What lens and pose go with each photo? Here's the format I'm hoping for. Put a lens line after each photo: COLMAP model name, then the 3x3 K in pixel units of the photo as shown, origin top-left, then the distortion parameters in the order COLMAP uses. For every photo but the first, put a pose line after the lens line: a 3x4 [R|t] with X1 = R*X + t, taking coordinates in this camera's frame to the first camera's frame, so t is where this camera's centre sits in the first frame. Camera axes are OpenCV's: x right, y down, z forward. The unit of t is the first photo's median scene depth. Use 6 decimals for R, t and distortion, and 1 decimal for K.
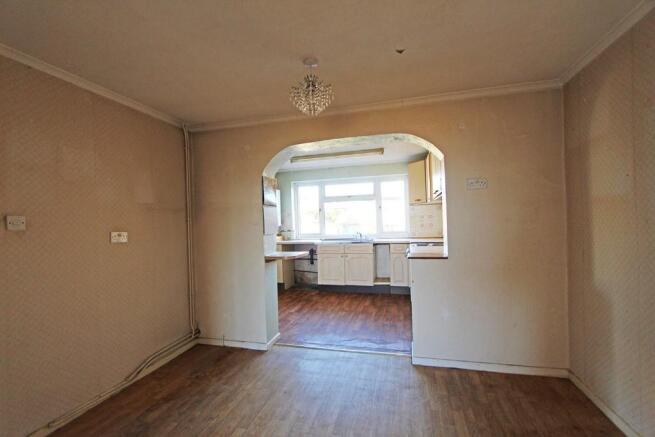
lens RADIAL K [[300.5, 0, 327.5], [0, 300.5, 218.5], [0, 0, 1]] dist [-0.003684, -0.001143]
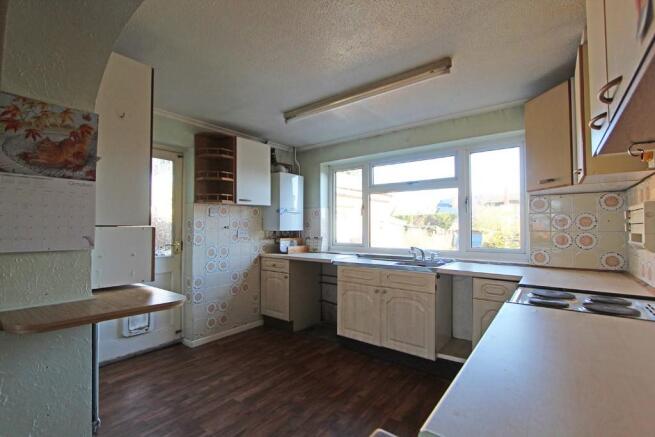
lens RADIAL K [[300.5, 0, 327.5], [0, 300.5, 218.5], [0, 0, 1]] dist [-0.003684, -0.001143]
pose [[0.922655, 0.019125, -0.385152, 0.153189], [-0.024224, 0.999671, -0.008389, 0.002895], [0.384865, 0.017070, 0.922815, 0.422143]]
